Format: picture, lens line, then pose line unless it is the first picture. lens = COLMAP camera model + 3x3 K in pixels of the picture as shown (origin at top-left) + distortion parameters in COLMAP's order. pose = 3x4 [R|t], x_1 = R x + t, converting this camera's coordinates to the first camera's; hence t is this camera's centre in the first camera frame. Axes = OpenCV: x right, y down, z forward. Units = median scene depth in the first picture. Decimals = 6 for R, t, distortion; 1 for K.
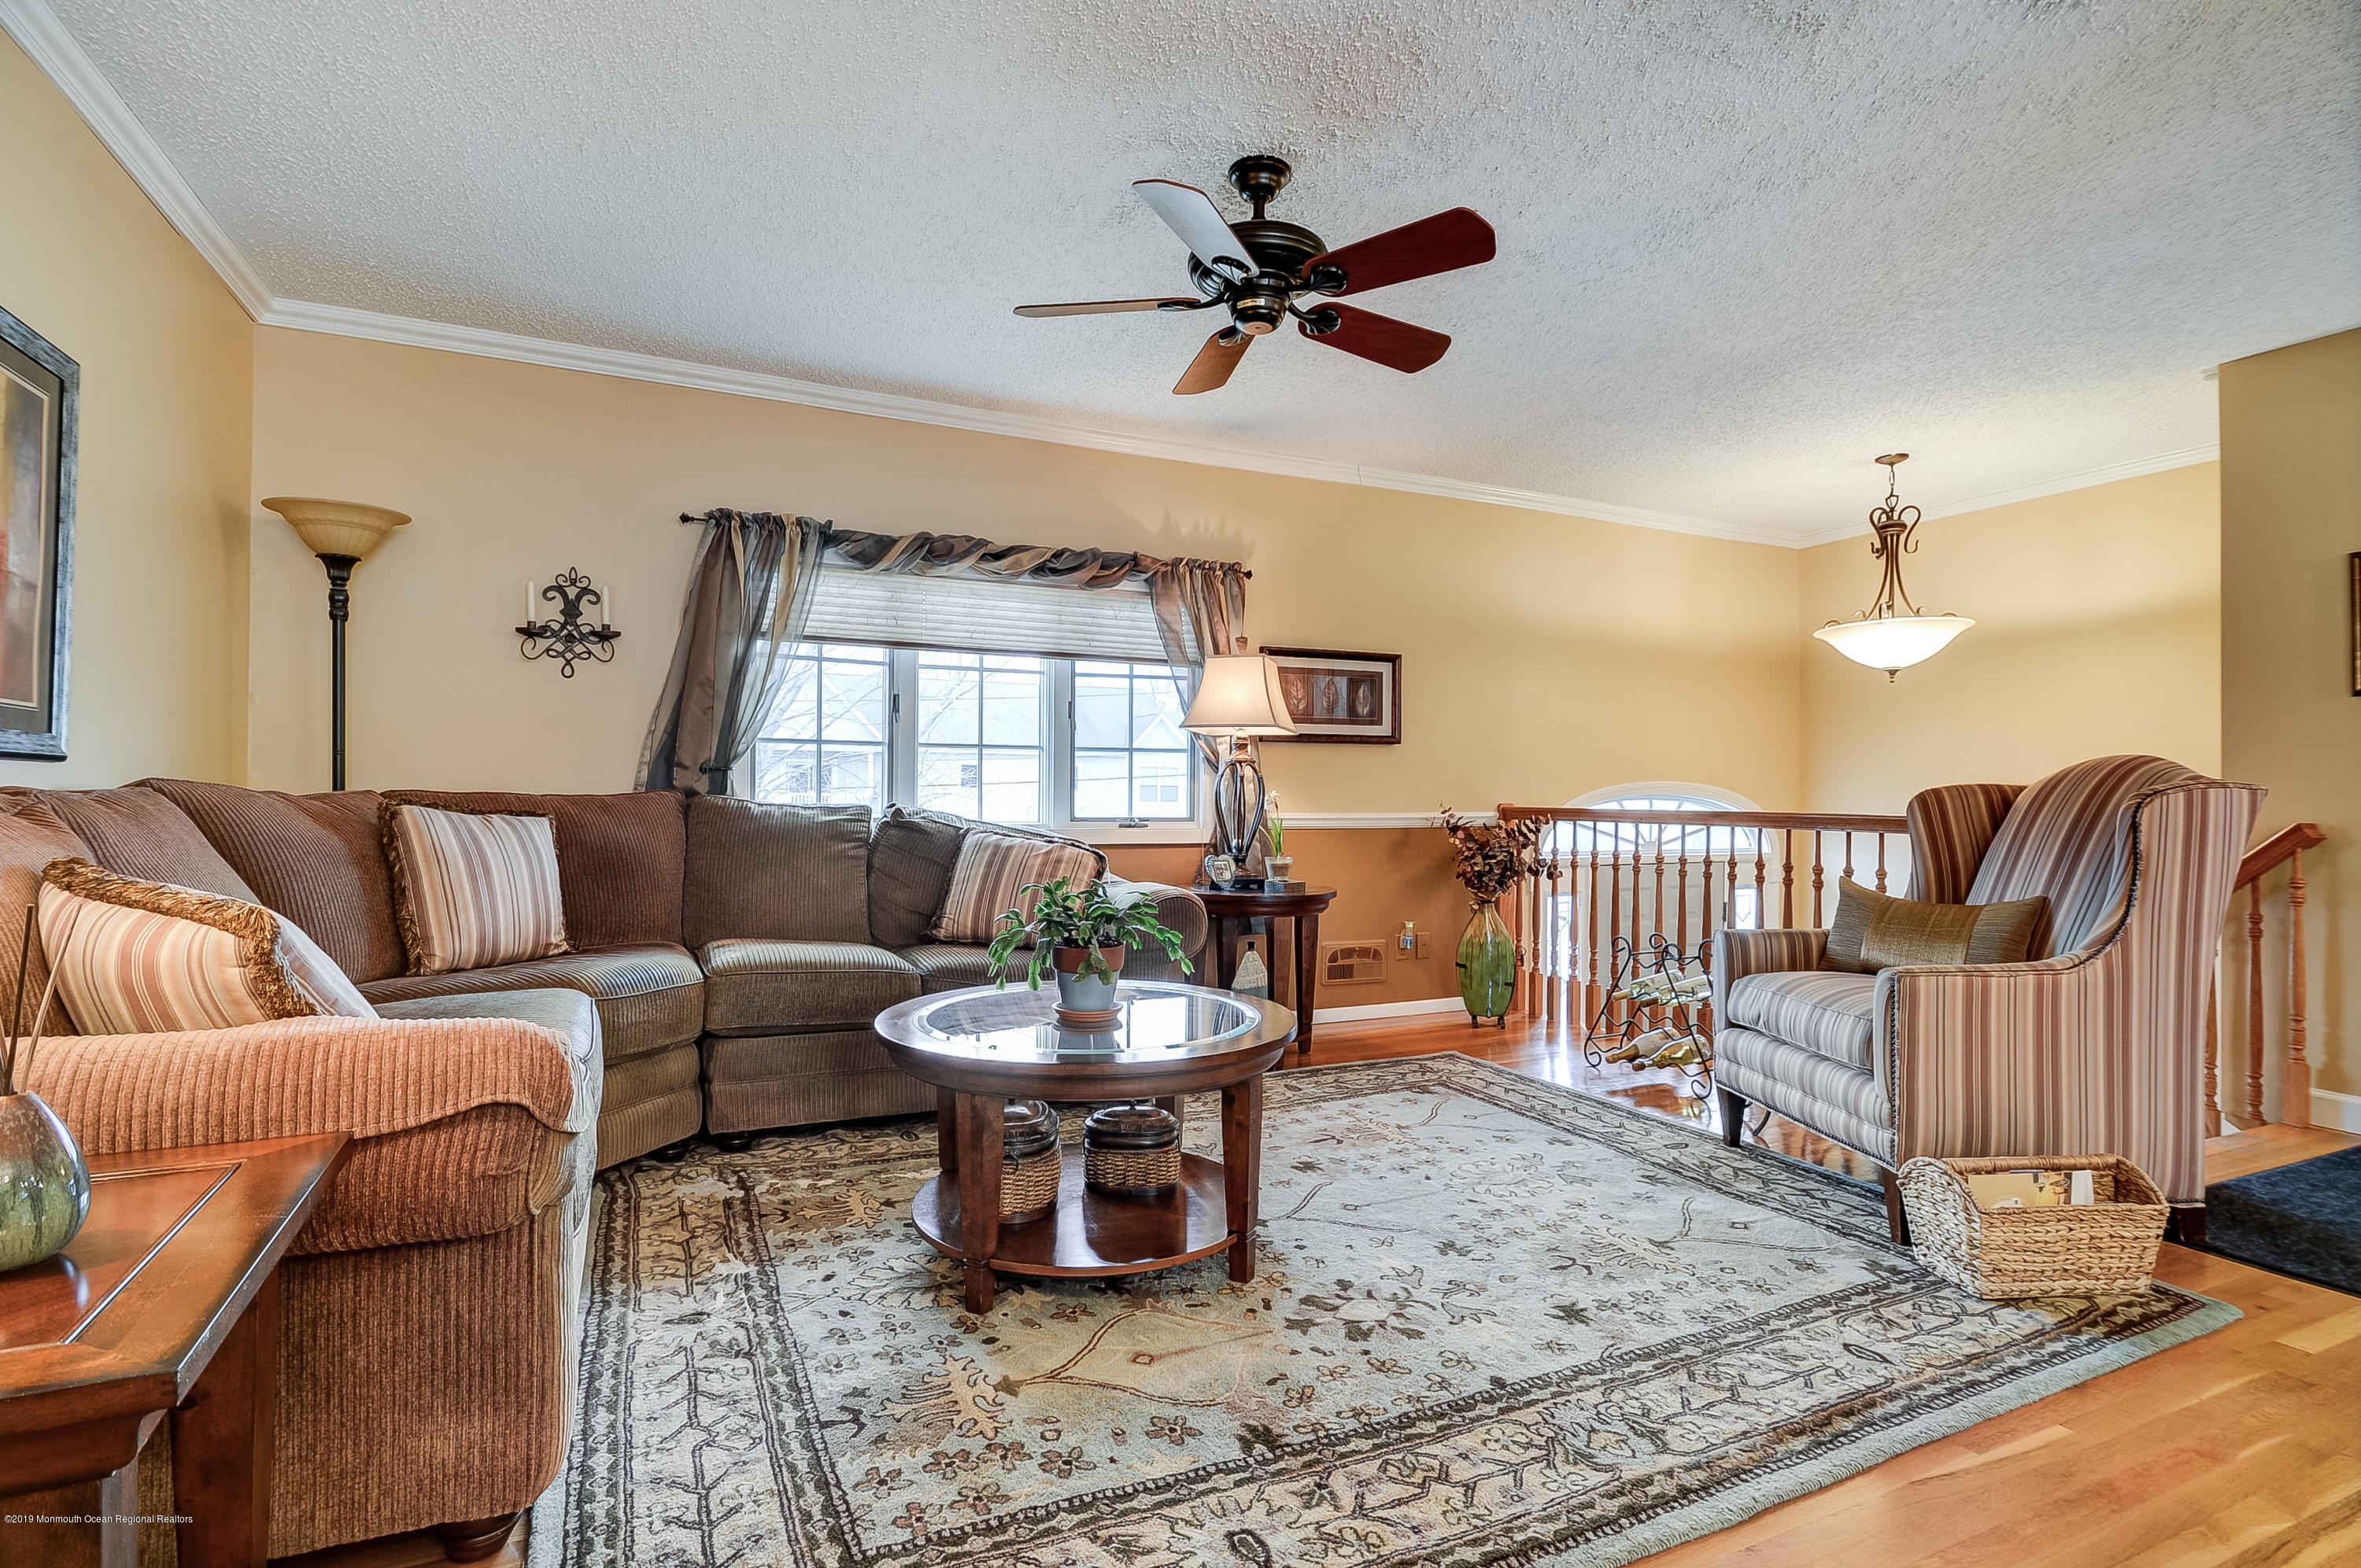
lens RADIAL K [[1143.4, 0, 1180.5], [0, 1143.4, 784.0], [0, 0, 1]] dist [-0.005680, -0.000678]
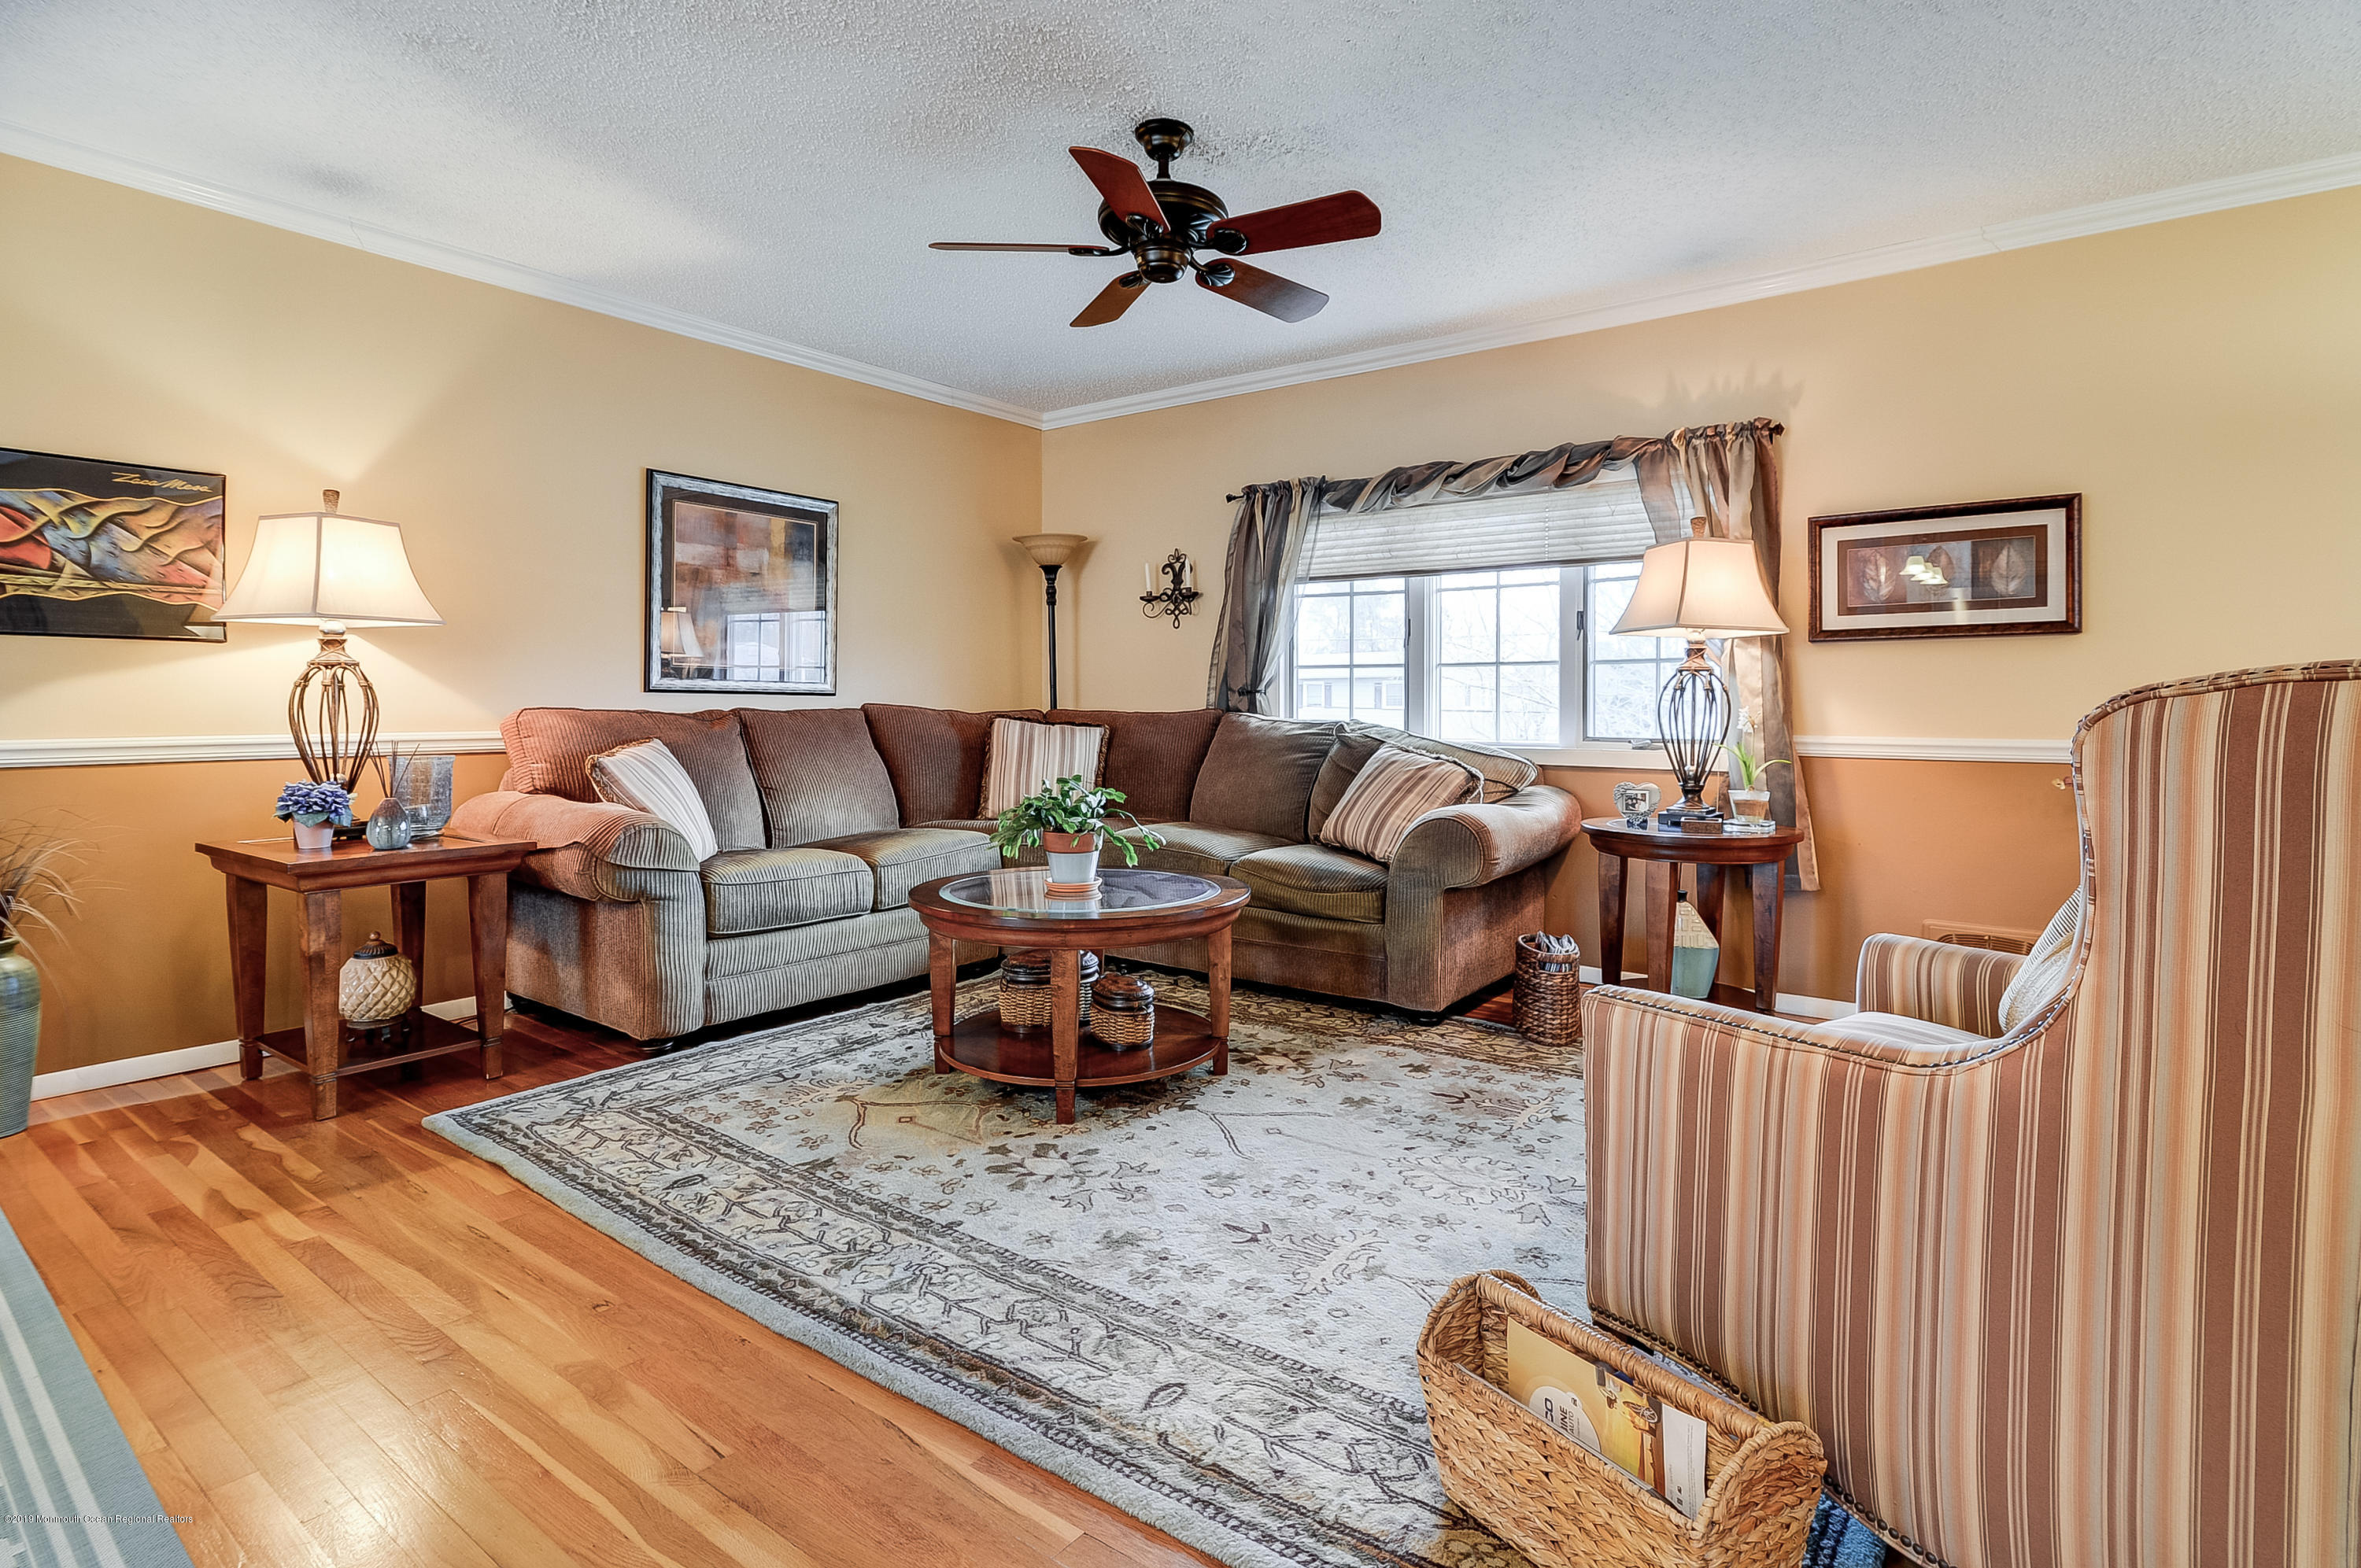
lens RADIAL K [[1169.1, 0, 1189.7], [0, 1169.1, 715.9], [0, 0, 1]] dist [-0.008350, -0.000183]
pose [[0.472304, 0.000025, -0.881436, 0.723929], [0.006064, 0.999976, 0.003277, 0.008968], [0.881415, -0.006893, 0.472293, 0.340974]]
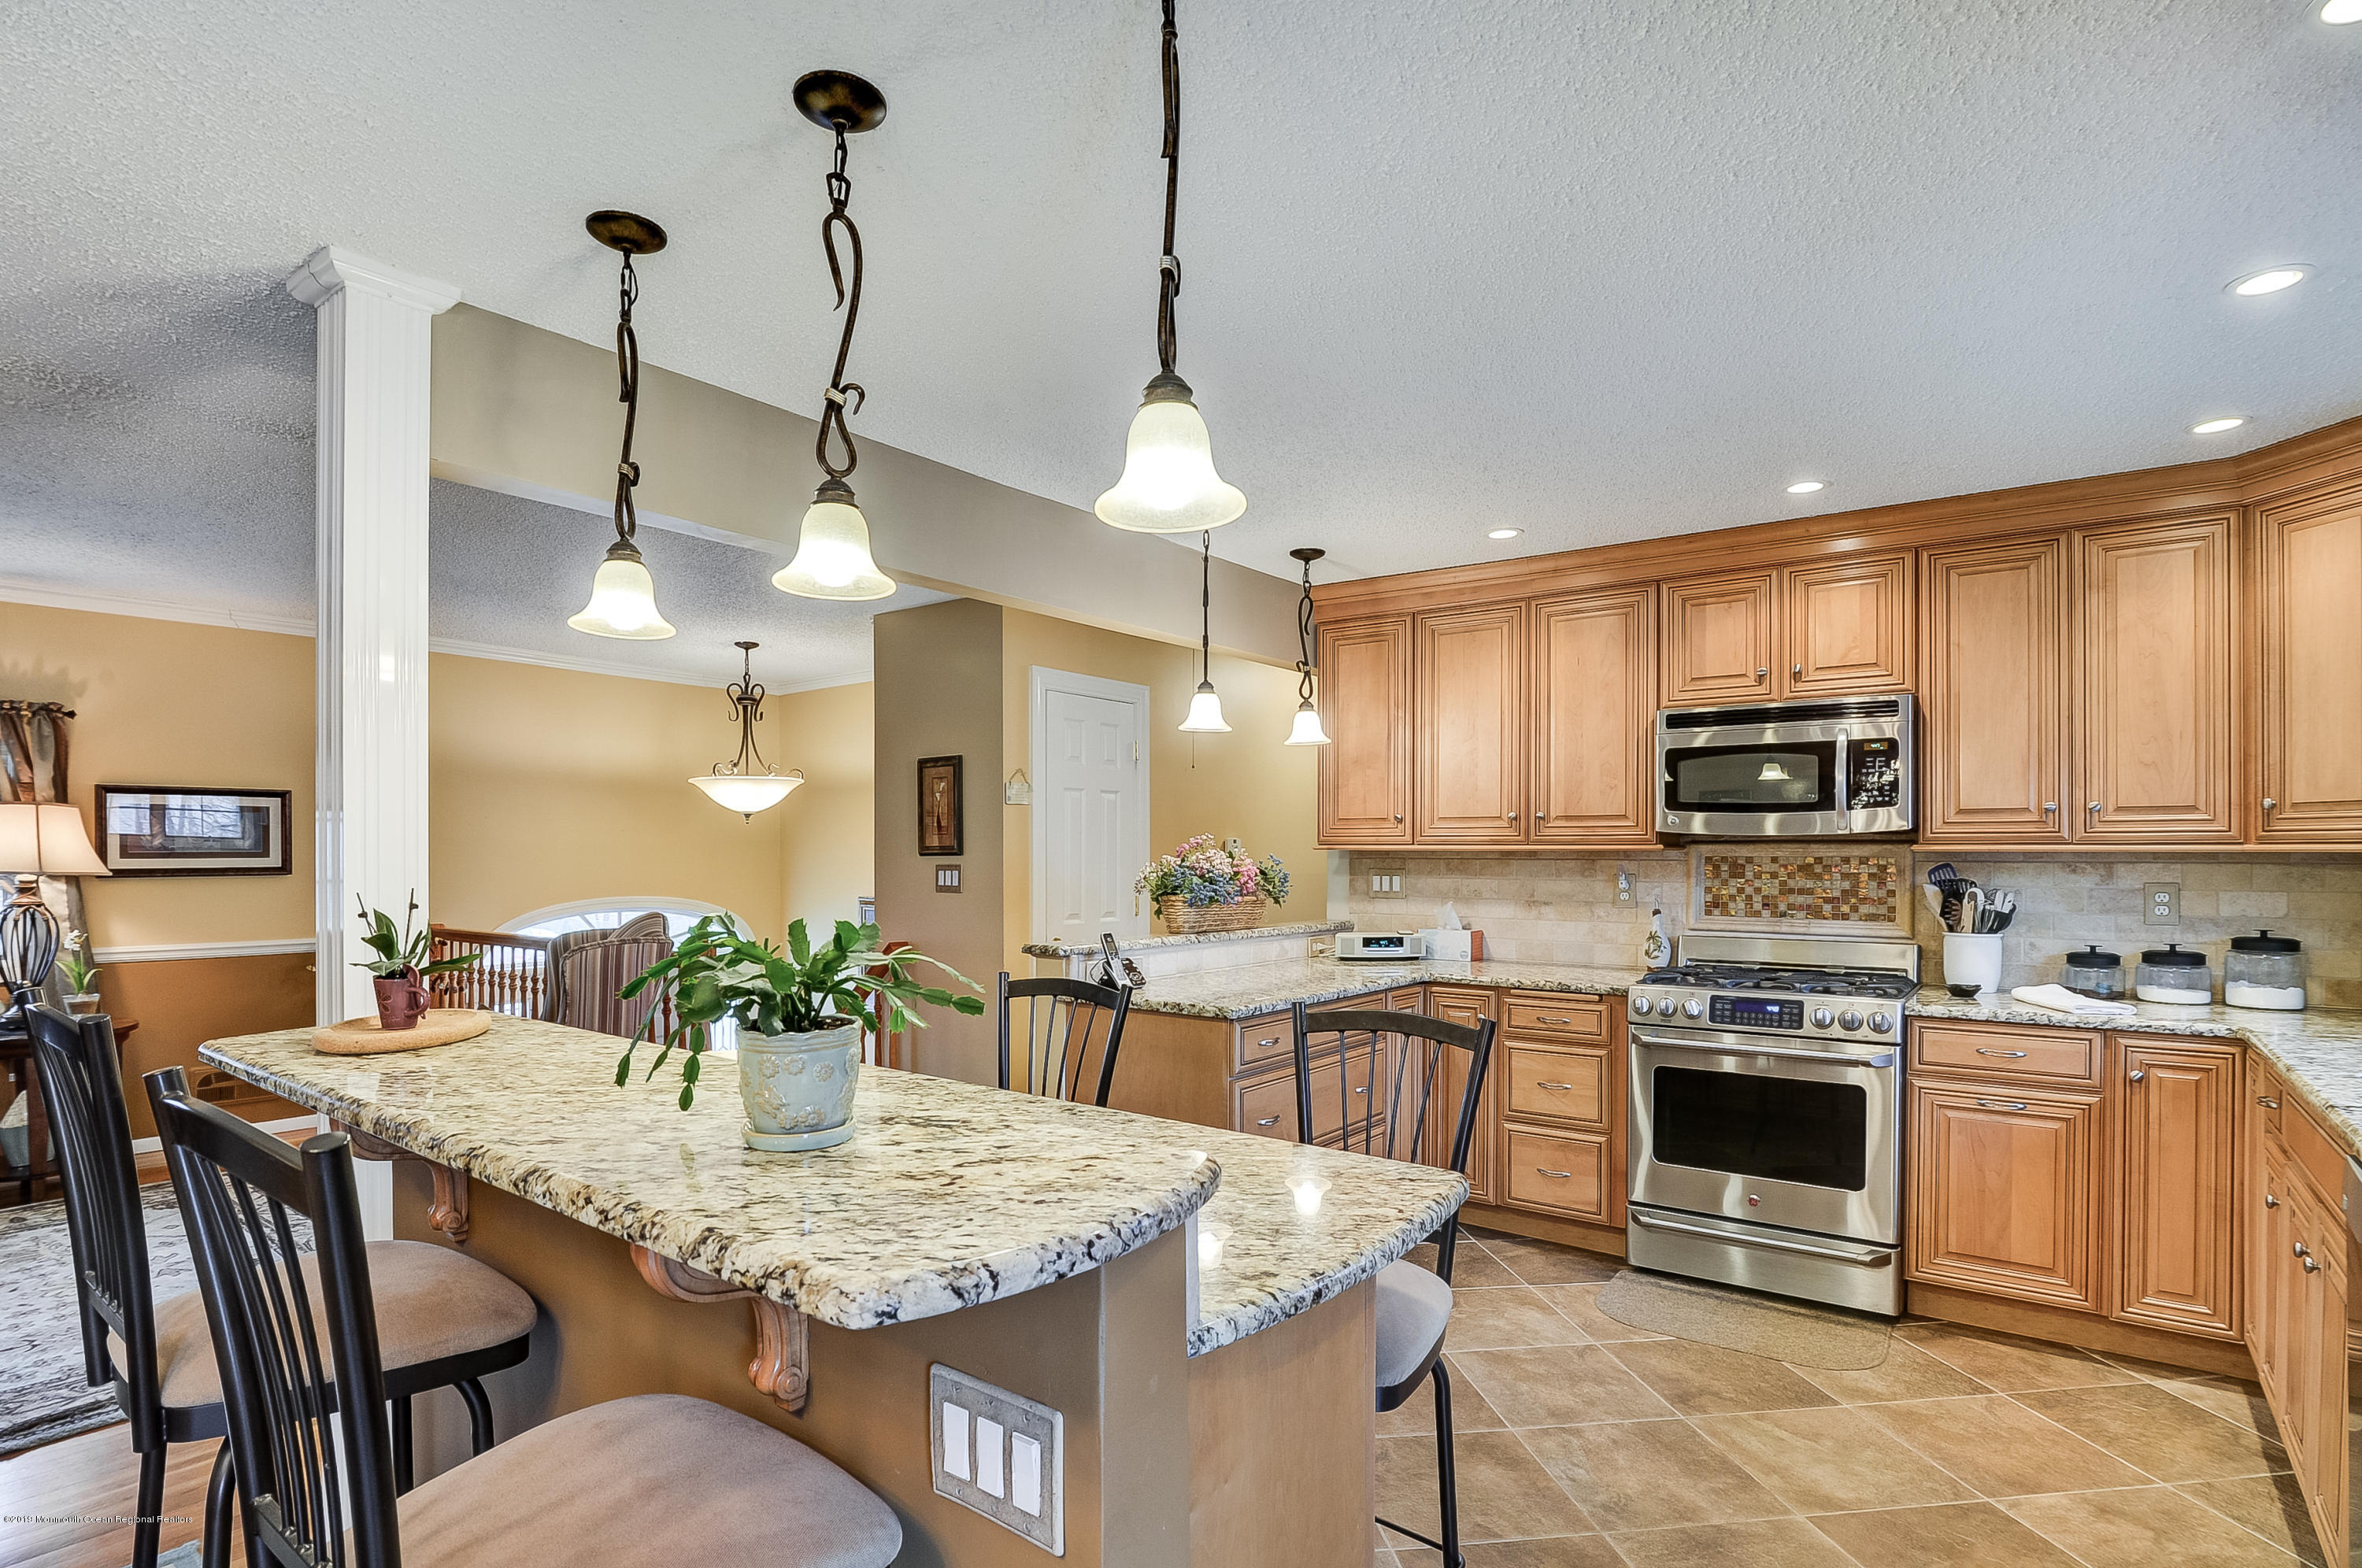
lens RADIAL K [[1160.9, 0, 1185.5], [0, 1160.9, 851.5], [0, 0, 1]] dist [-0.020758, -0.000127]
pose [[0.883984, -0.004722, 0.467494, 0.583630], [0.001253, 0.999969, 0.007732, -0.086554], [-0.467516, -0.006250, 0.883963, -0.446617]]
